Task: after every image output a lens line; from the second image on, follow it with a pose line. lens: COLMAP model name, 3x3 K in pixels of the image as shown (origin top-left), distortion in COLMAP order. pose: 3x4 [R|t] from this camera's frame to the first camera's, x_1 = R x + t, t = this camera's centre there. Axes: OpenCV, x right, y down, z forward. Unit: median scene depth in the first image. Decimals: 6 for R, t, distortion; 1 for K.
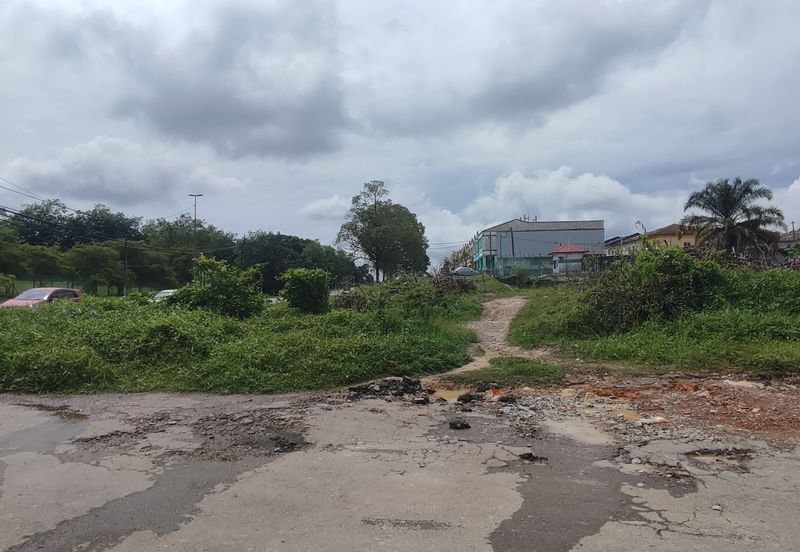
lens RADIAL K [[560.2, 0, 400.0], [0, 560.2, 276.0], [0, 0, 1]] dist [0.001675, -0.005636]
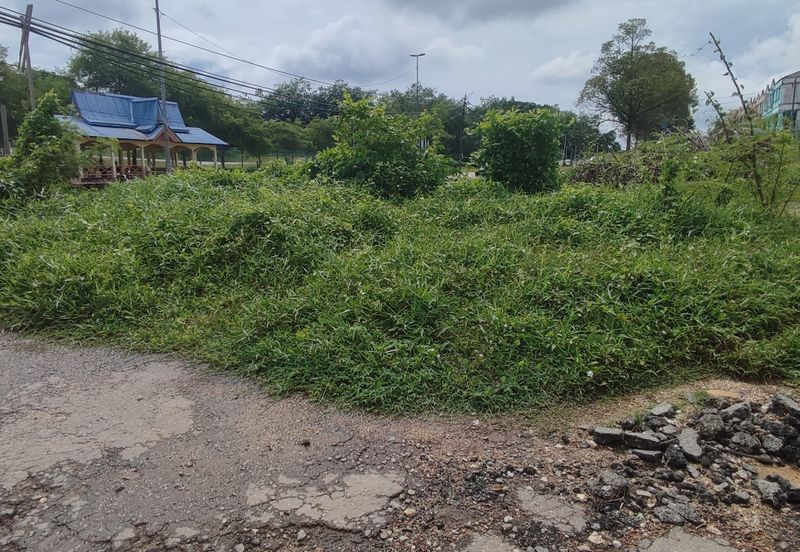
lens RADIAL K [[517.4, 0, 400.0], [0, 517.4, 276.0], [0, 0, 1]] dist [0.005299, 0.002985]
pose [[0.907469, 0.074578, -0.413446, -0.014220], [0.024865, 0.972858, 0.230061, 0.007352], [0.419382, -0.219054, 0.880985, 0.131806]]
